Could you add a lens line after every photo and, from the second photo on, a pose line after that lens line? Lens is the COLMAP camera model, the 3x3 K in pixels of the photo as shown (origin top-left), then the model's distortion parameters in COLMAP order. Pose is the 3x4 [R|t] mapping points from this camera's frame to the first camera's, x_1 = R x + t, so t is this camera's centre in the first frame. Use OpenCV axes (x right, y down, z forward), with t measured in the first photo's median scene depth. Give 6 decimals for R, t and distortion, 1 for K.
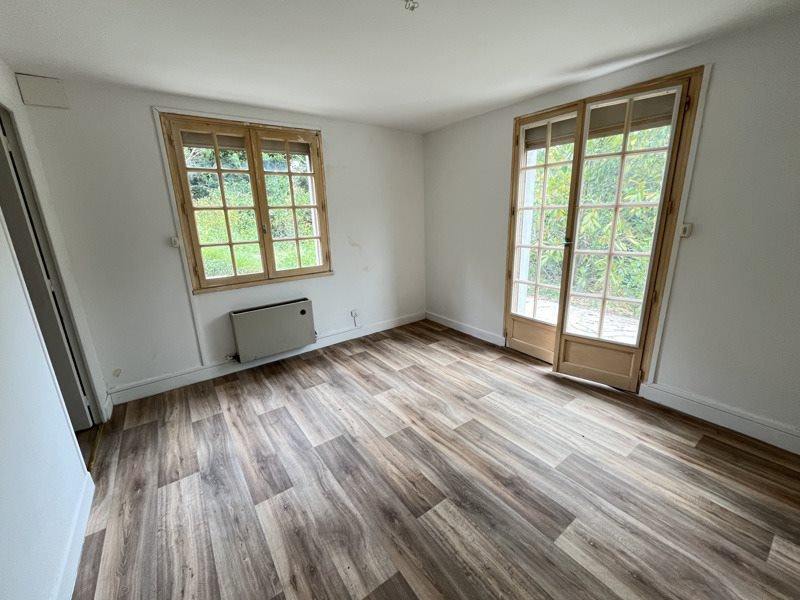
lens RADIAL K [[325.0, 0, 400.0], [0, 325.0, 299.5], [0, 0, 1]] dist [0.000834, 0.000305]
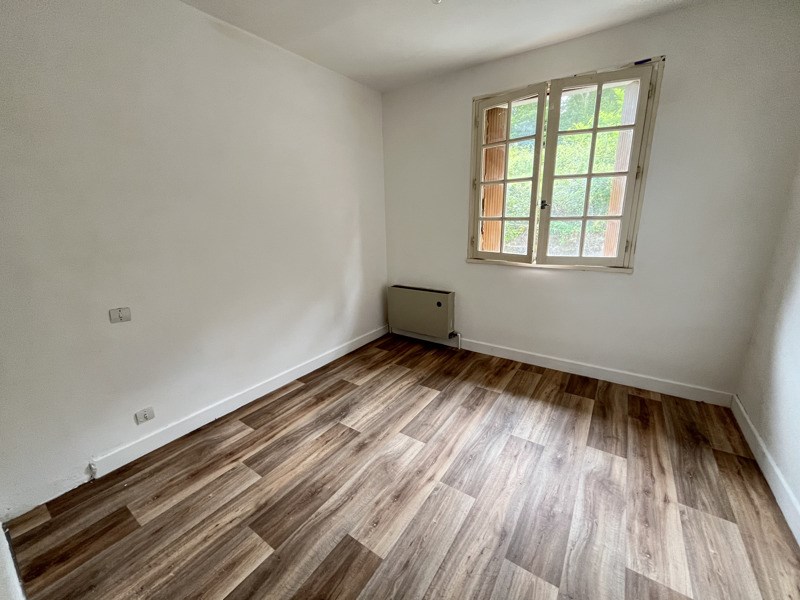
lens RADIAL K [[325.0, 0, 400.1], [0, 325.0, 299.3], [0, 0, 1]] dist [0.000834, 0.000305]
pose [[-0.335044, -0.199787, 0.920777, -0.596243], [0.267625, 0.916830, 0.296312, -0.271454], [-0.903395, 0.345700, -0.253710, 1.207112]]
